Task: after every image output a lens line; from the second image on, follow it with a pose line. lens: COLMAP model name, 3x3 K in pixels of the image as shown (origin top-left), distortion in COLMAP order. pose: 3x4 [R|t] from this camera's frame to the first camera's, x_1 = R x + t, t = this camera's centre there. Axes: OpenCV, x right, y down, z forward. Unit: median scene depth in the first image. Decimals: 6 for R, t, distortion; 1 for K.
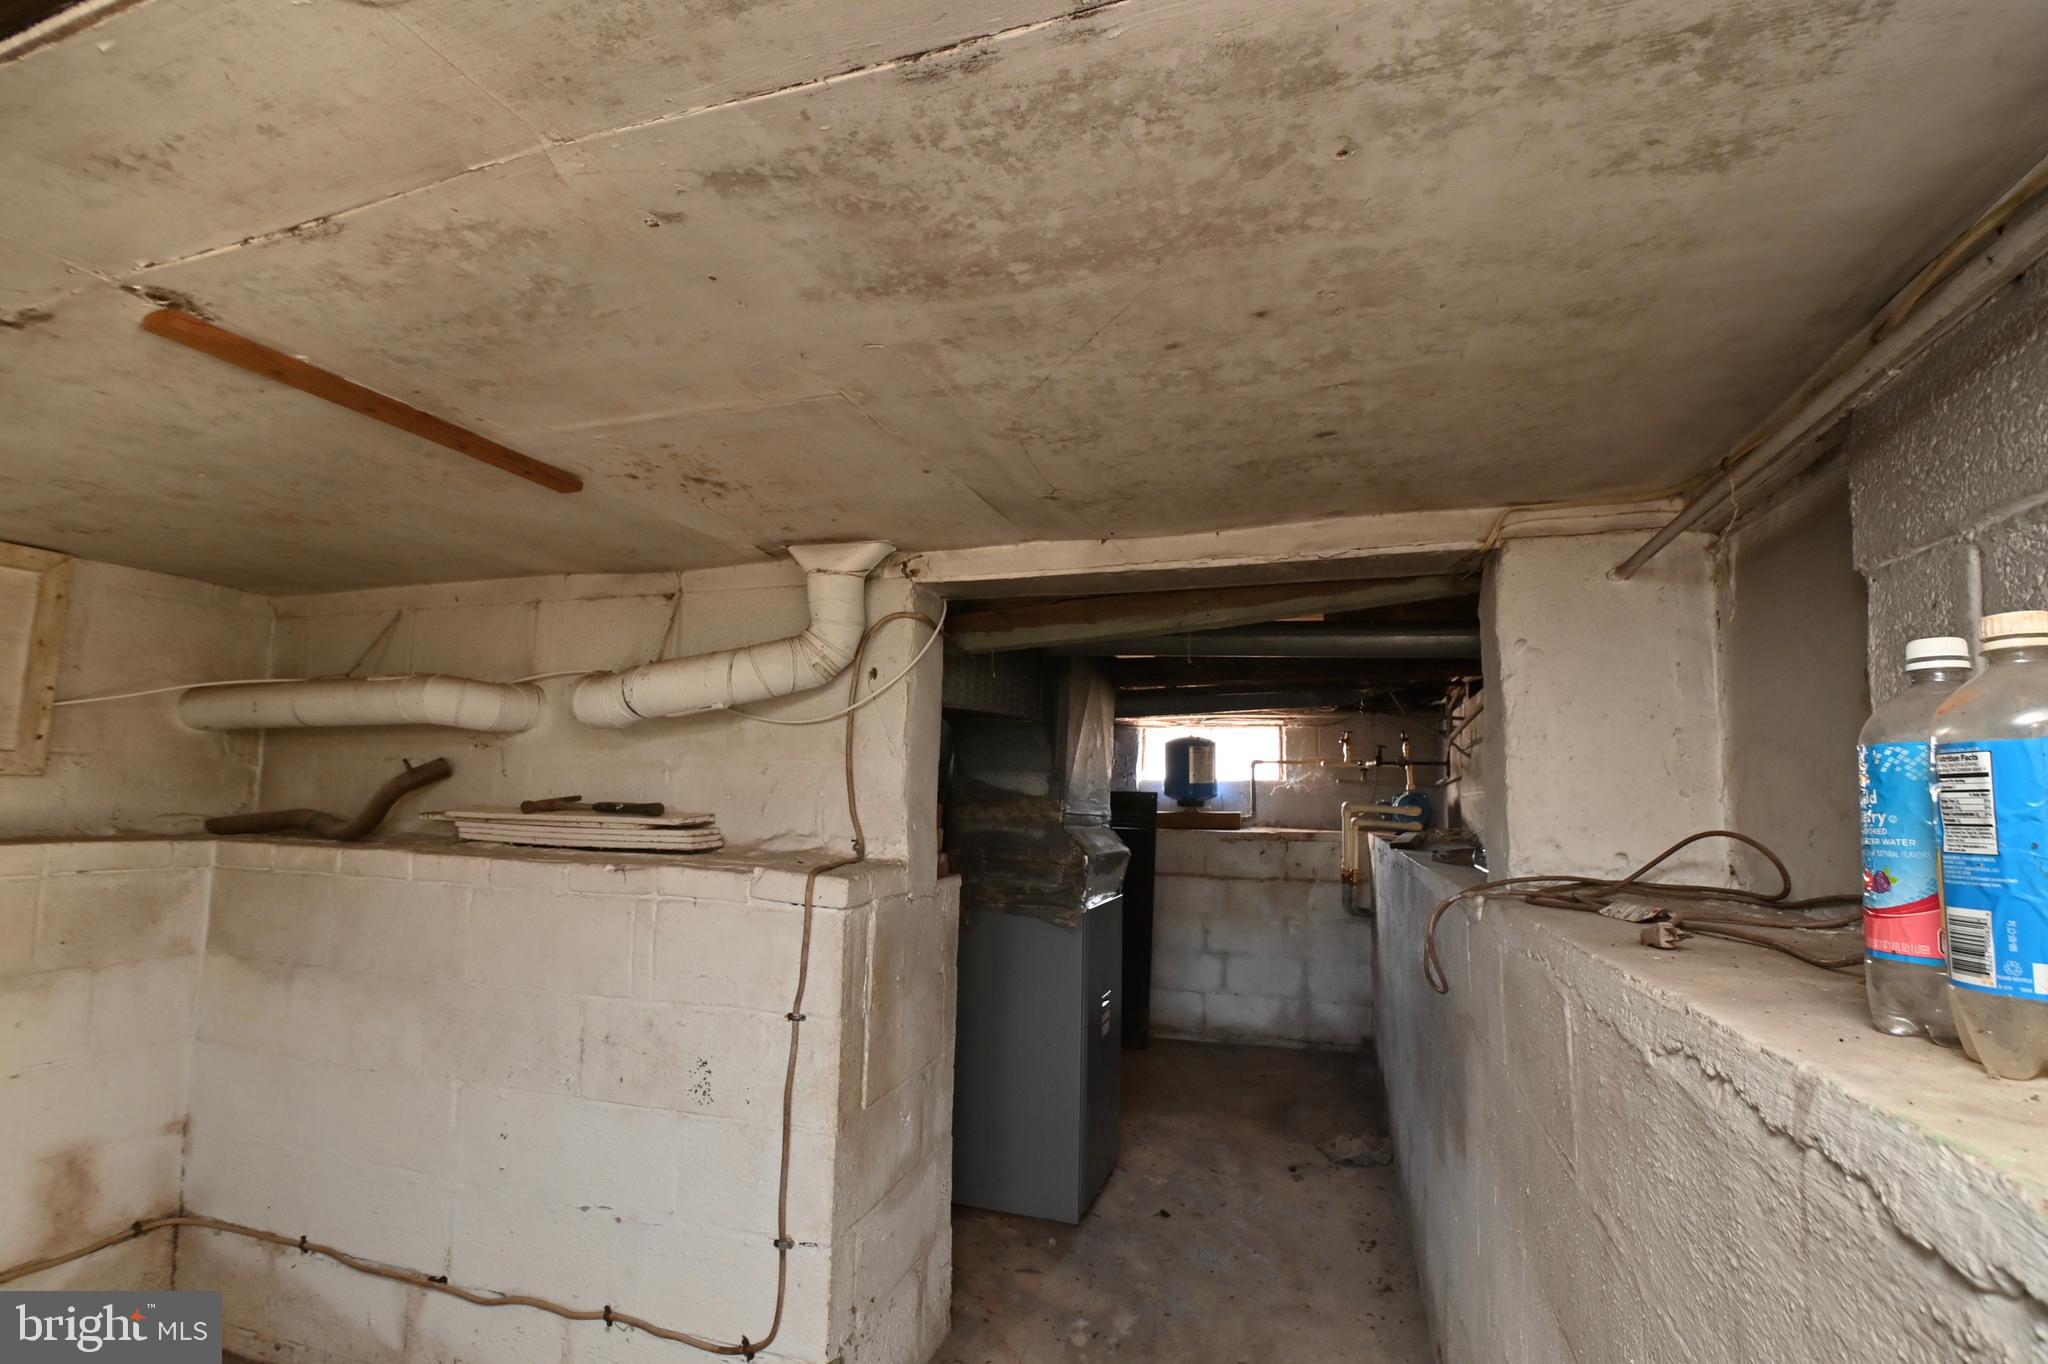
lens RADIAL K [[912.9, 0, 1037.6], [0, 912.9, 712.4], [0, 0, 1]] dist [0.014499, -0.023015]
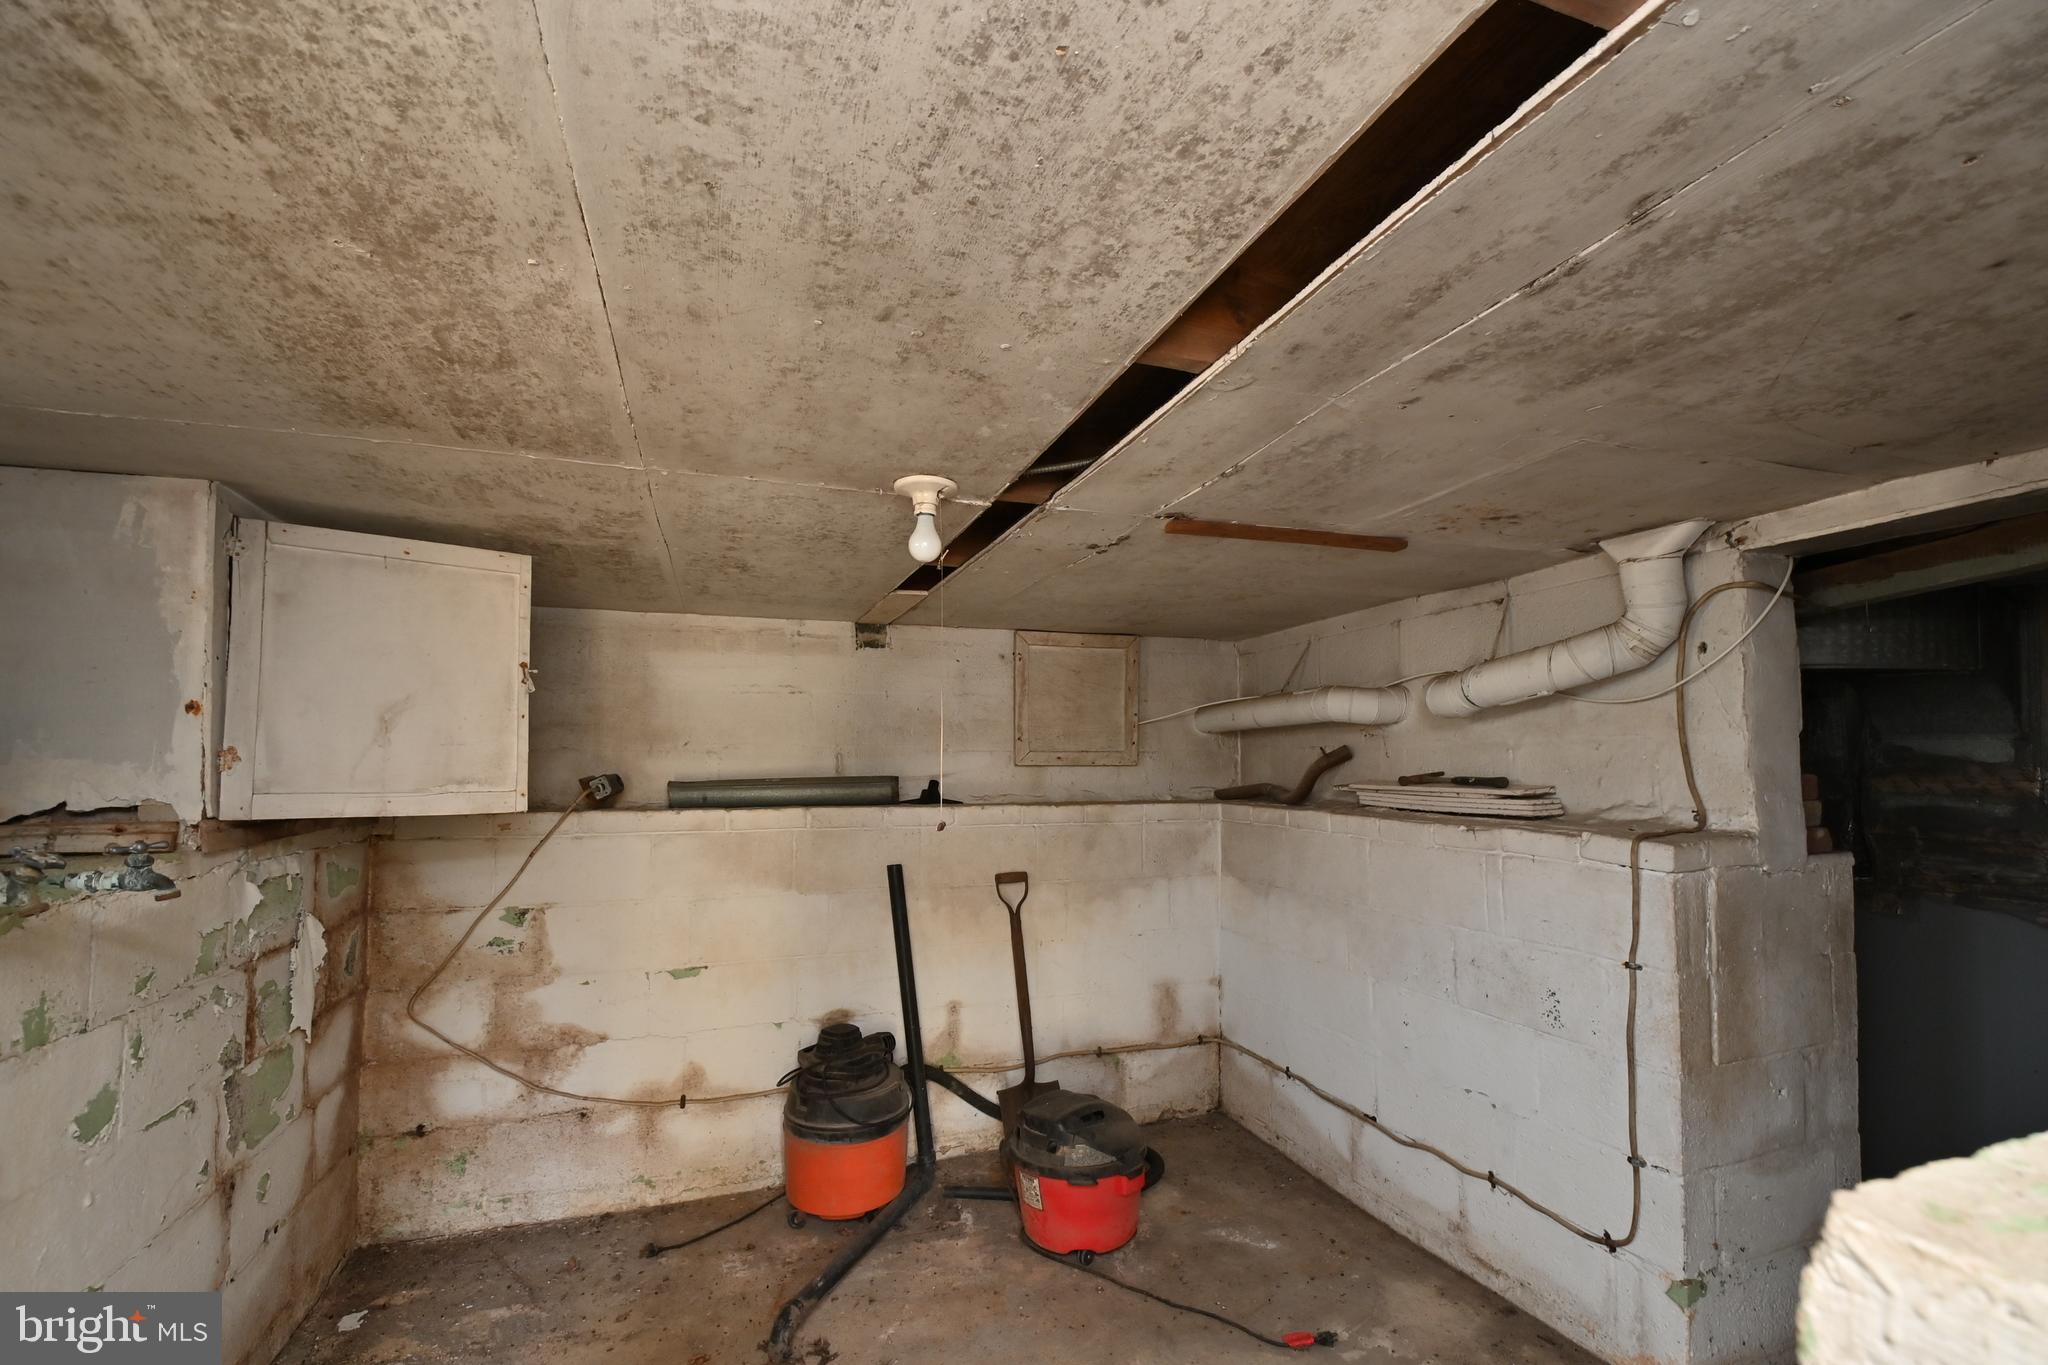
lens RADIAL K [[912.9, 0, 1037.6], [0, 912.9, 712.9], [0, 0, 1]] dist [0.014499, -0.023015]
pose [[0.601371, -0.064705, -0.796346, 0.185821], [0.087080, 0.996086, -0.015175, -0.020088], [0.794210, -0.060220, 0.604652, -0.211846]]
